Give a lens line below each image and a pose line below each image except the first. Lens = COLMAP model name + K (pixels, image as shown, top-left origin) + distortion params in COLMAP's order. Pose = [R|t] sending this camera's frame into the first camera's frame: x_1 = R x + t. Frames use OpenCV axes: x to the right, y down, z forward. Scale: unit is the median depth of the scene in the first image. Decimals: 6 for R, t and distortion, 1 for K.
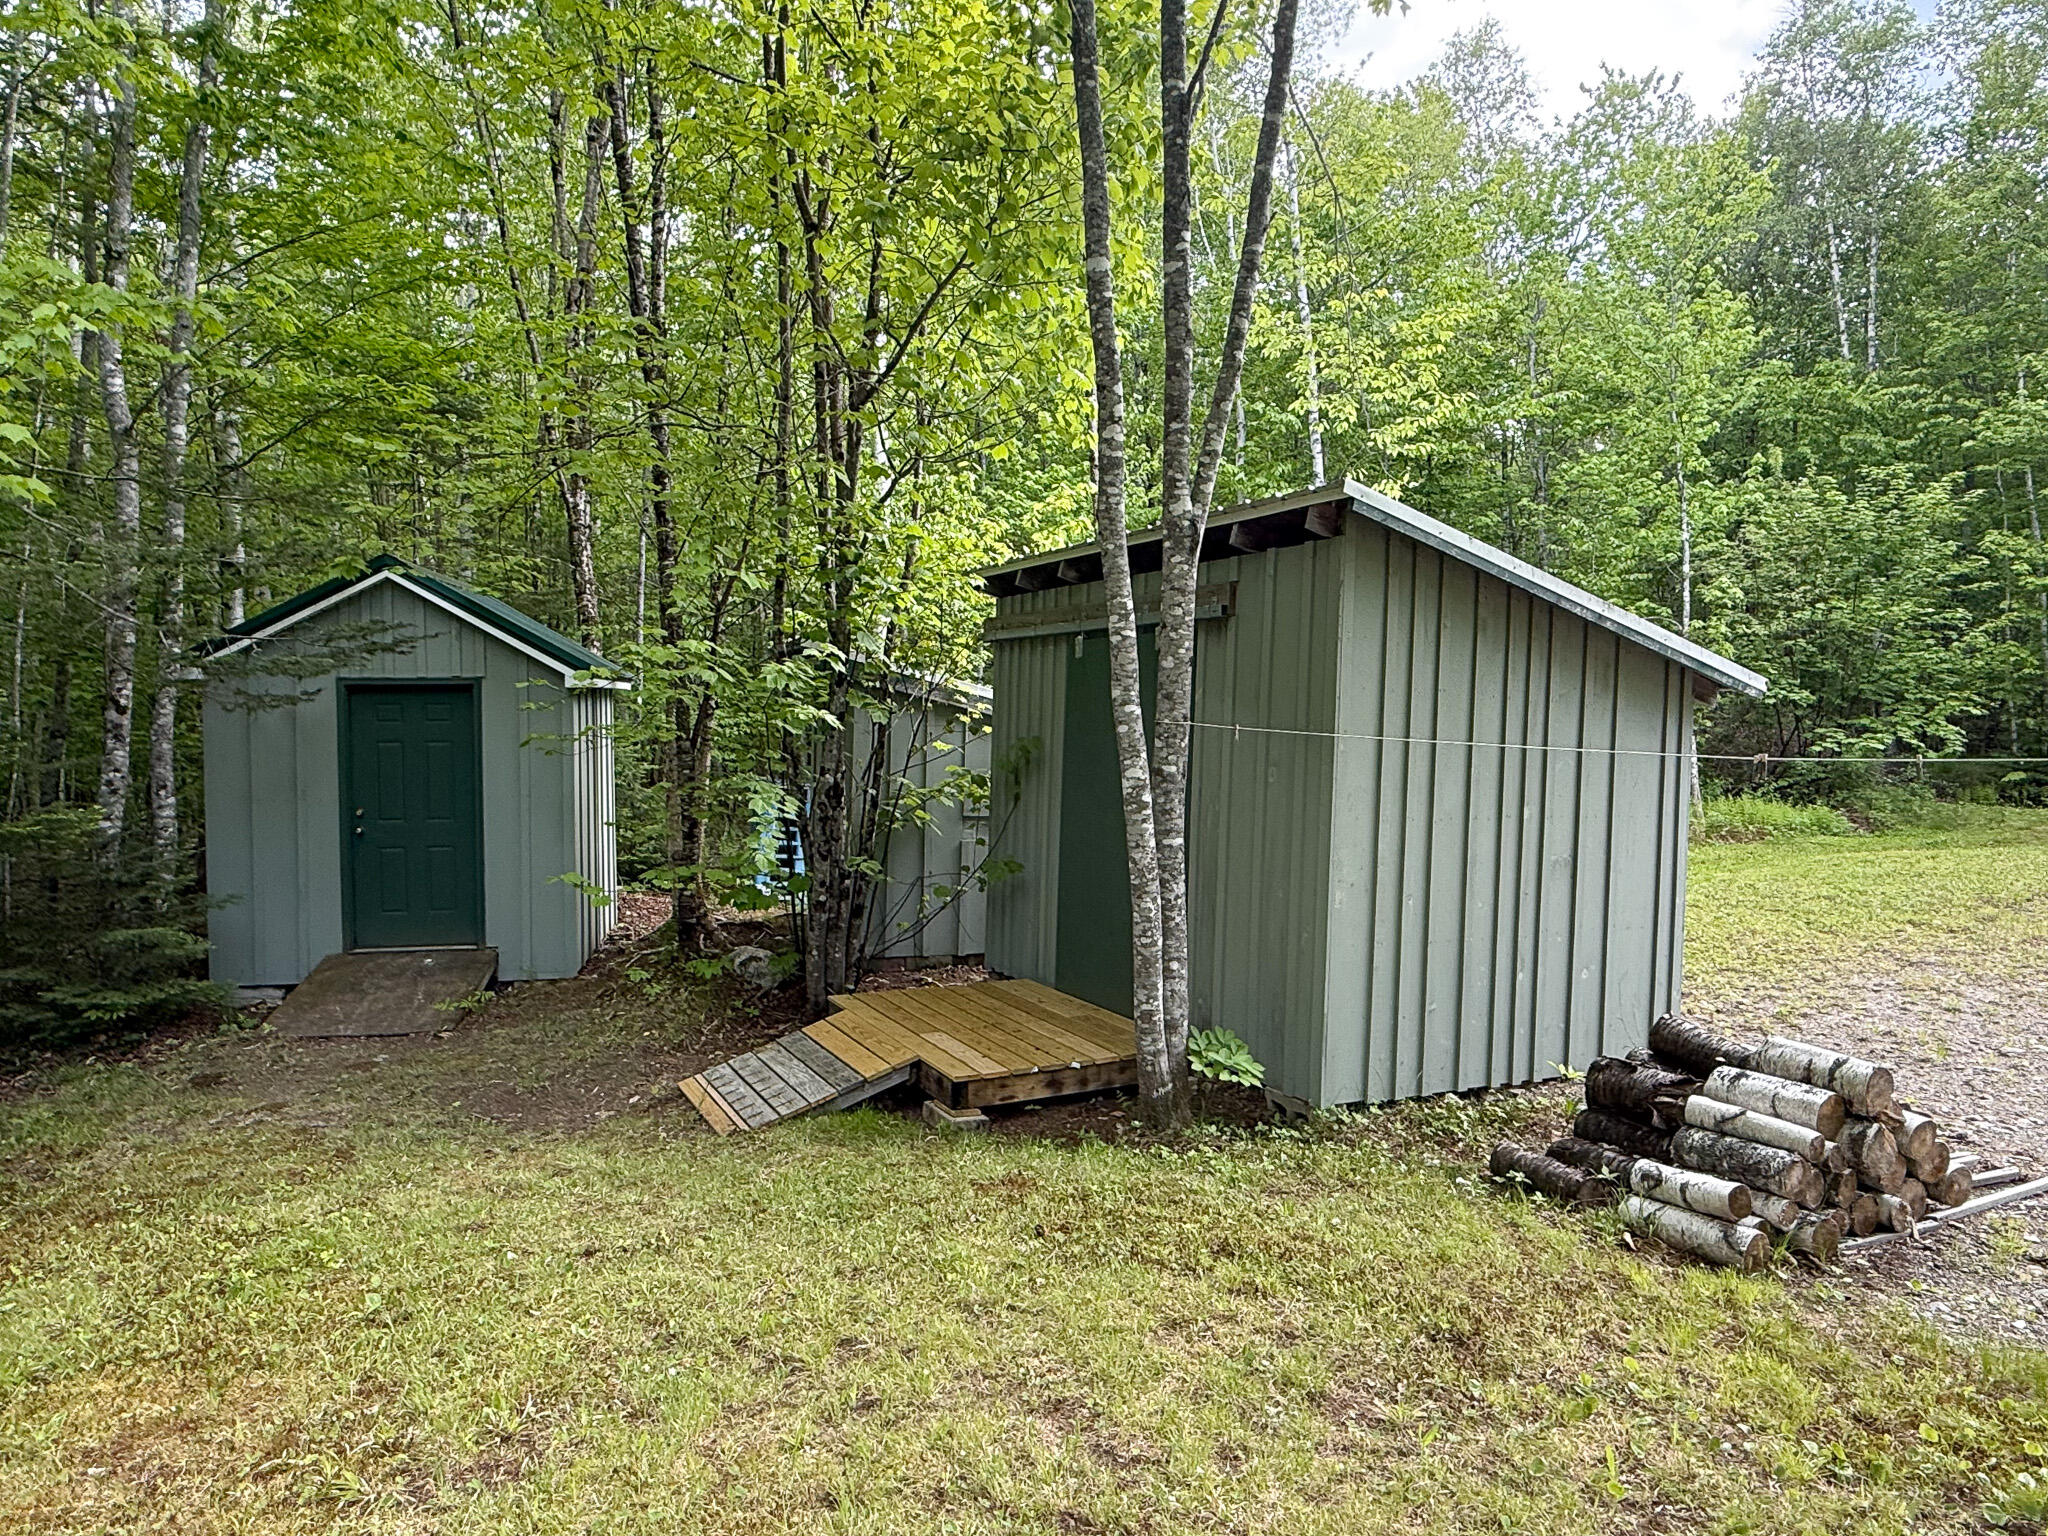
lens RADIAL K [[1211.4, 0, 1022.6], [0, 1211.4, 775.3], [0, 0, 1]] dist [-0.000797, -0.001986]
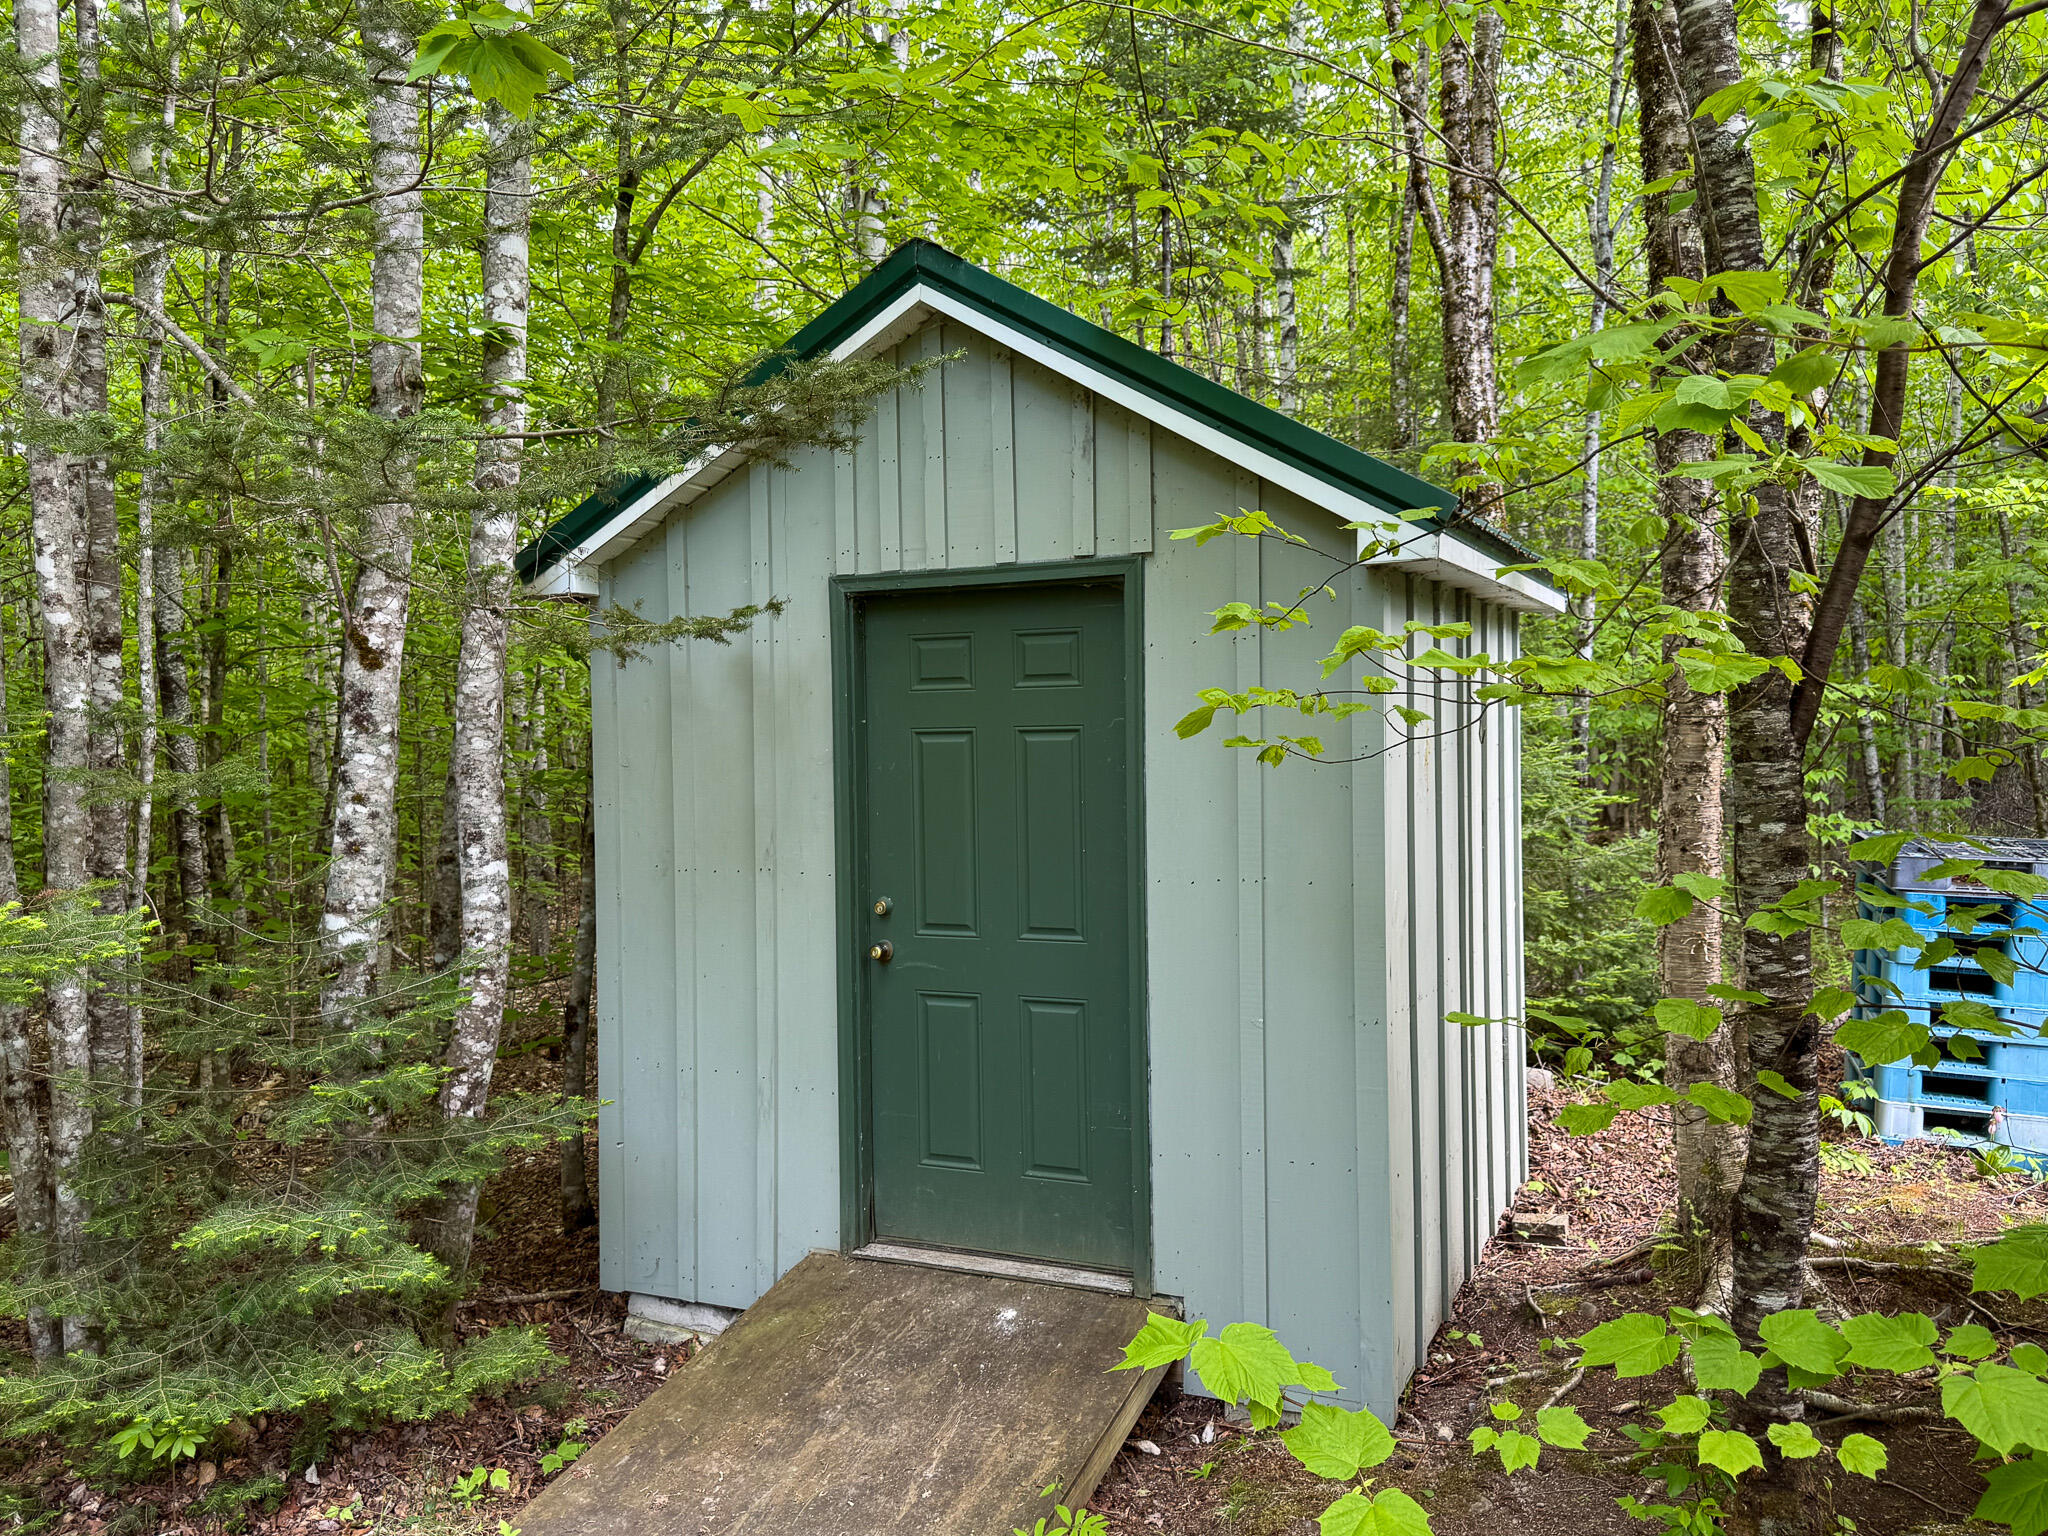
lens RADIAL K [[1574.8, 0, 1026.3], [0, 1574.8, 775.1], [0, 0, 1]] dist [0.074945, 0.000415]
pose [[0.799051, 0.000462, -0.601263, -0.216844], [-0.011241, 0.999836, -0.014171, -0.007382], [0.601158, 0.018082, 0.798925, 0.688591]]
